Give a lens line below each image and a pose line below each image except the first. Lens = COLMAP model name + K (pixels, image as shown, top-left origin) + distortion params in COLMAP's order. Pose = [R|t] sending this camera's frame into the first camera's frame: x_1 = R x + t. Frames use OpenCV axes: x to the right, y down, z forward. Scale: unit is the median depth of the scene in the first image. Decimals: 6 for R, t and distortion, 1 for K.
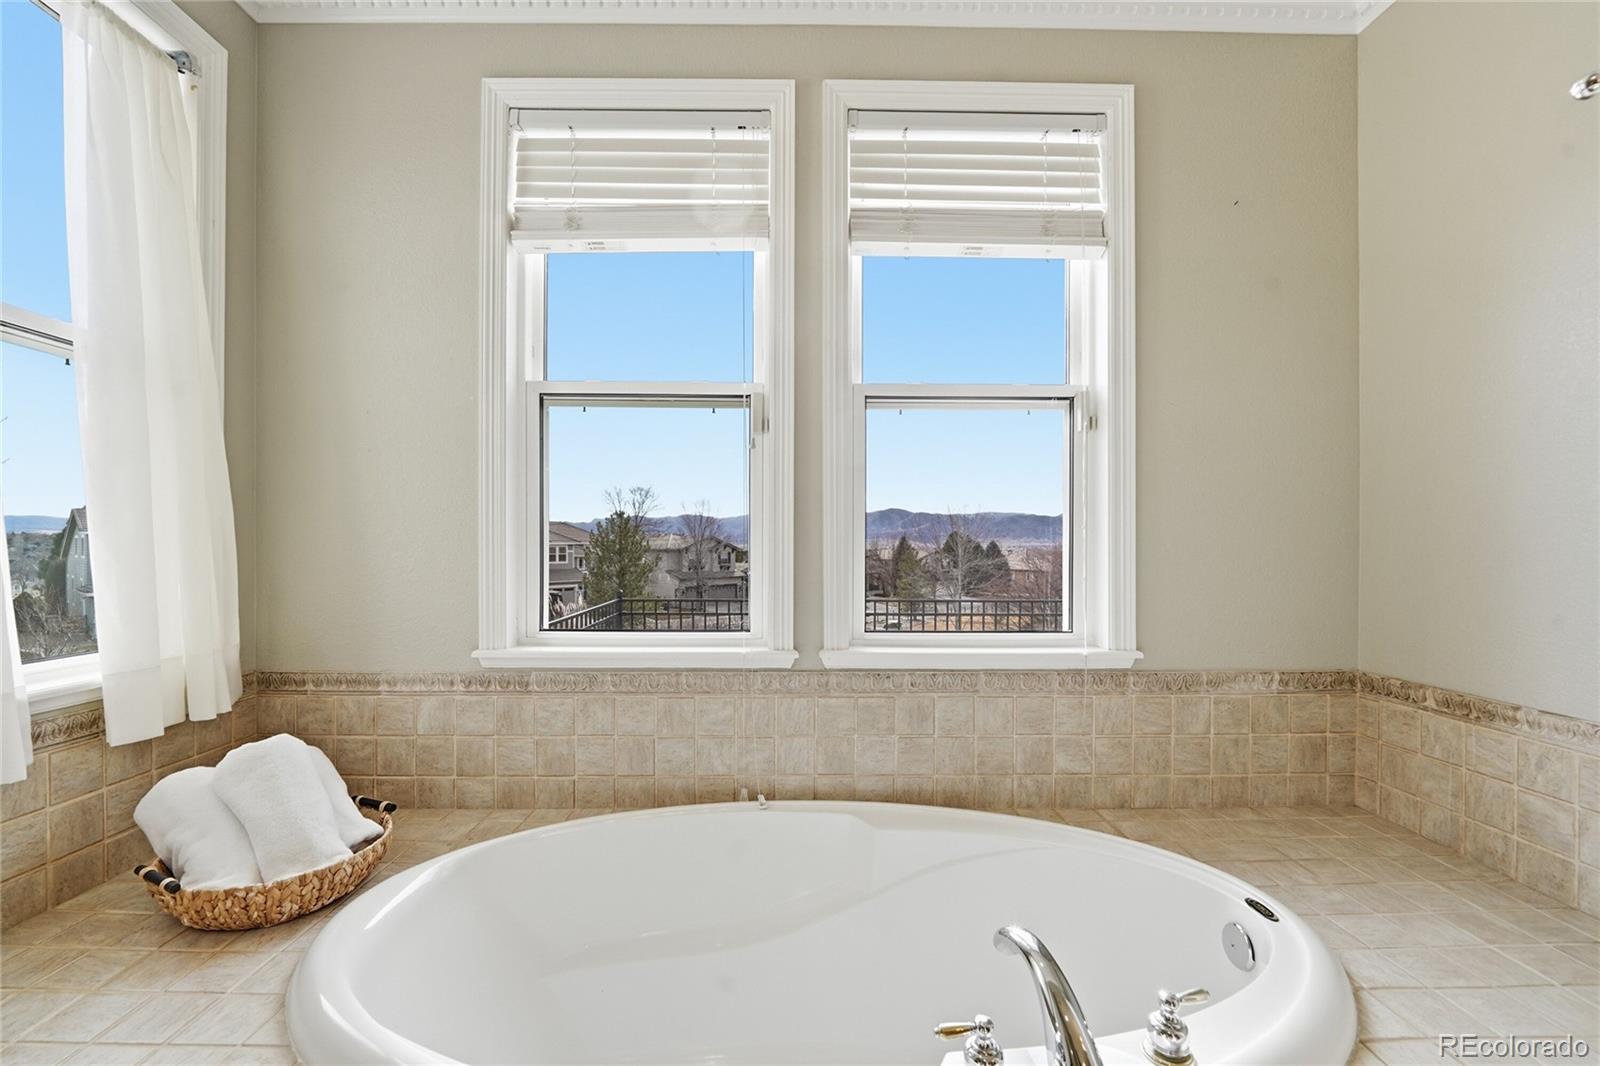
lens RADIAL K [[691.9, 0, 797.1], [0, 691.9, 542.6], [0, 0, 1]] dist [-0.003859, -0.001600]
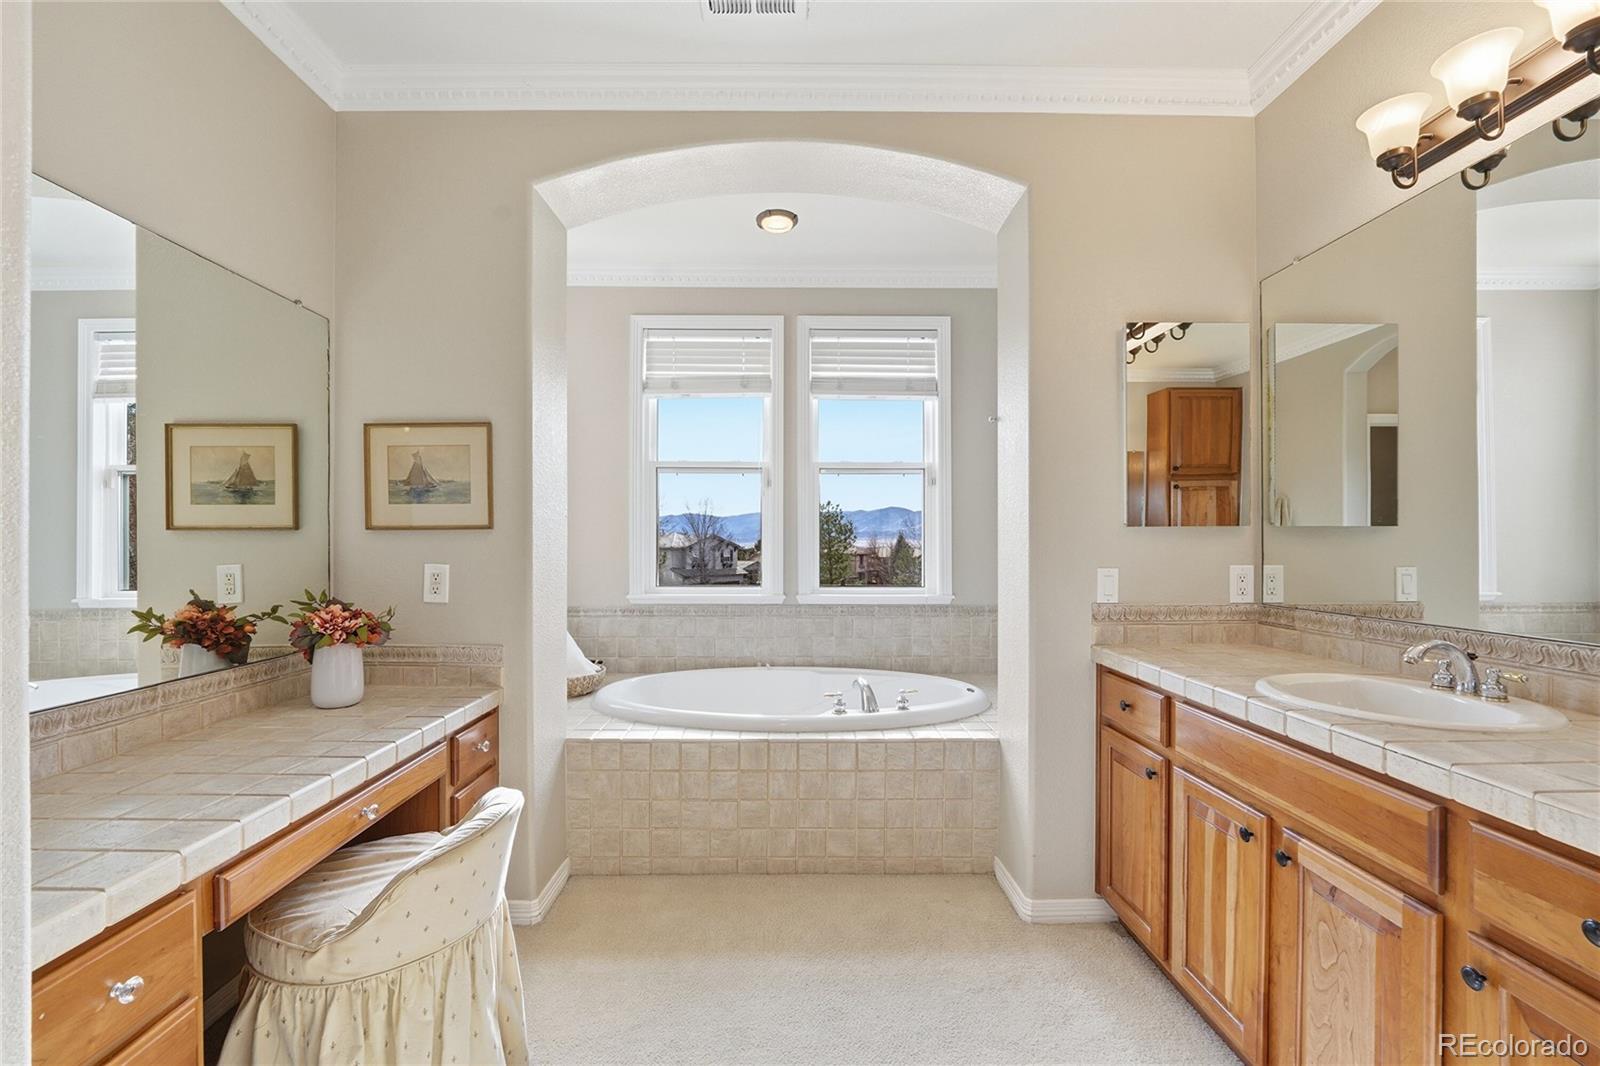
lens RADIAL K [[708.2, 0, 799.9], [0, 708.2, 537.0], [0, 0, 1]] dist [-0.015102, 0.000879]
pose [[0.999998, -0.001575, 0.001519, 0.039696], [0.001583, 0.999983, -0.005527, -0.003454], [-0.001510, 0.005529, 0.999984, -1.061782]]
